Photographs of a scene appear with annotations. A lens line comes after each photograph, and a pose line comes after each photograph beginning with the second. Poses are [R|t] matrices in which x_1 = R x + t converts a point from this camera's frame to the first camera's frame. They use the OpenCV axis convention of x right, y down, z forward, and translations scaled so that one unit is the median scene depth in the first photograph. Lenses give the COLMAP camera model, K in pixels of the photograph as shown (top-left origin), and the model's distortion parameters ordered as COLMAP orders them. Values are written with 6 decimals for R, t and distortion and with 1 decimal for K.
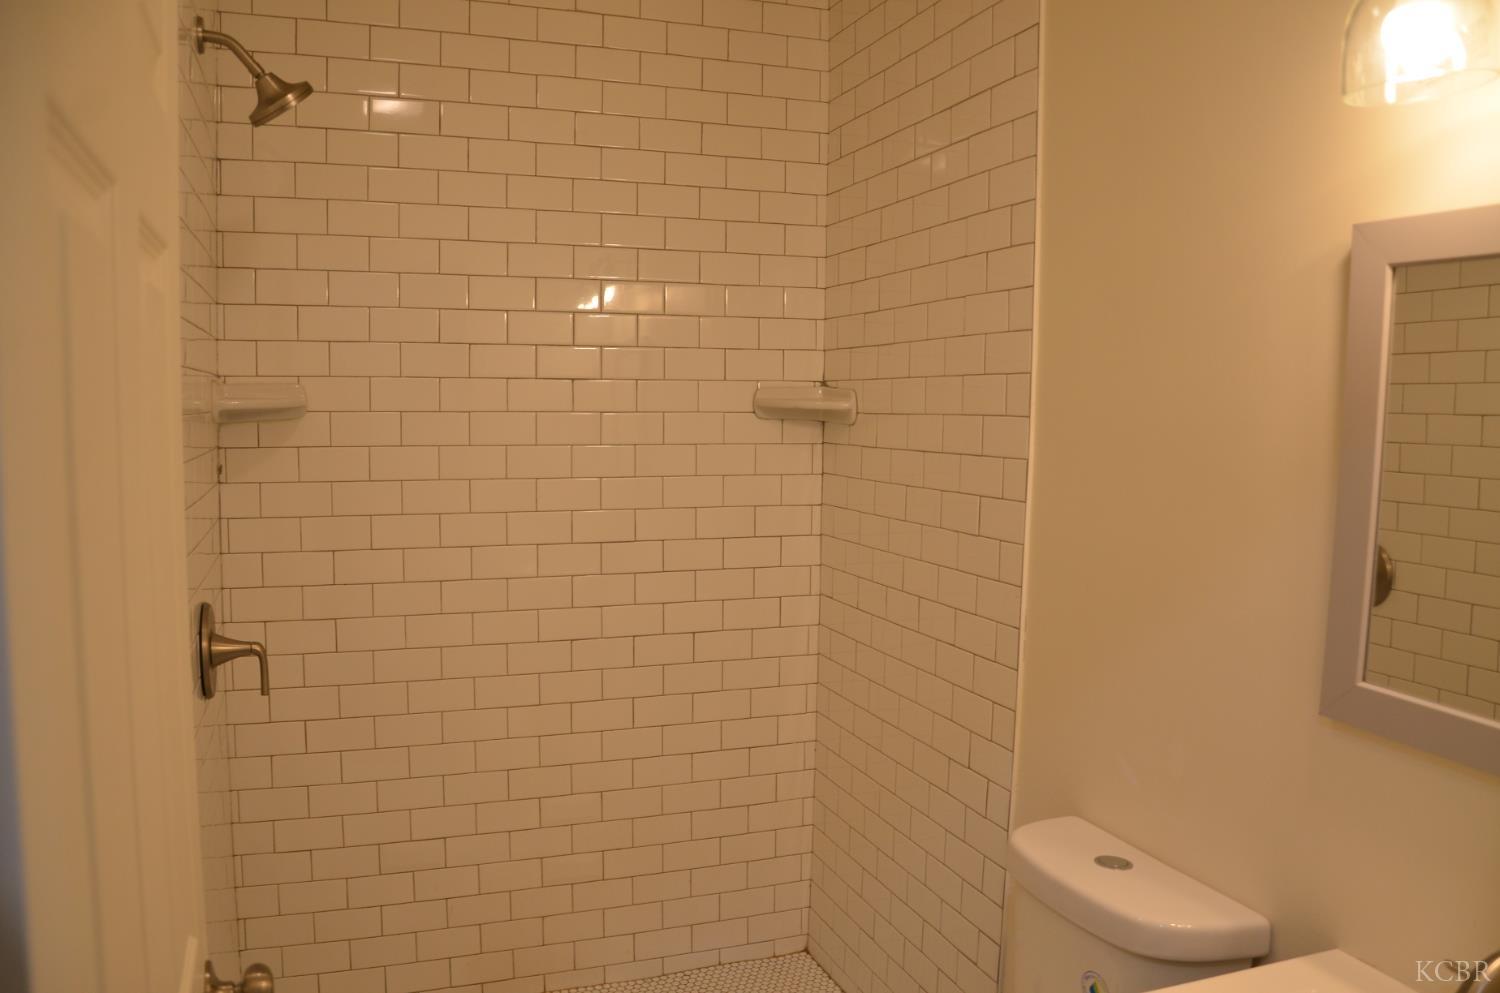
lens RADIAL K [[1177.1, 0, 738.2], [0, 1177.1, 502.4], [0, 0, 1]] dist [-0.131185, 0.100646]
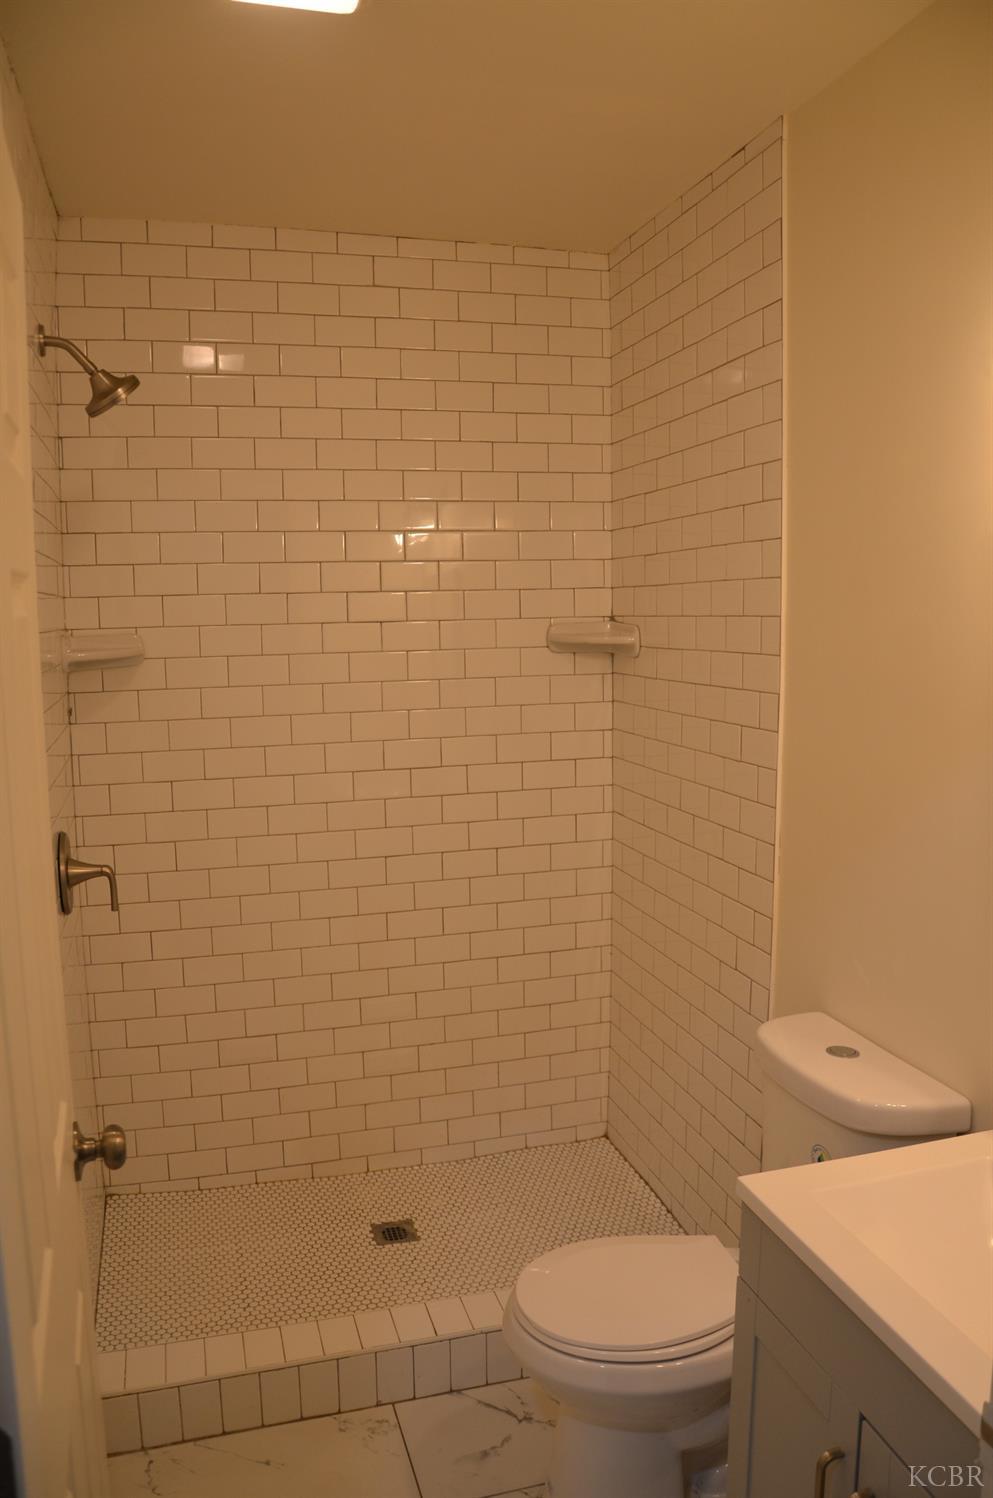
lens RADIAL K [[1175.5, 0, 502.1], [0, 1175.5, 747.0], [0, 0, 1]] dist [-0.131185, 0.100646]
pose [[0.997693, -0.017304, -0.065644, 0.045508], [0.019538, 0.999246, 0.033539, -0.023153], [0.065014, -0.034744, 0.997279, -0.103813]]
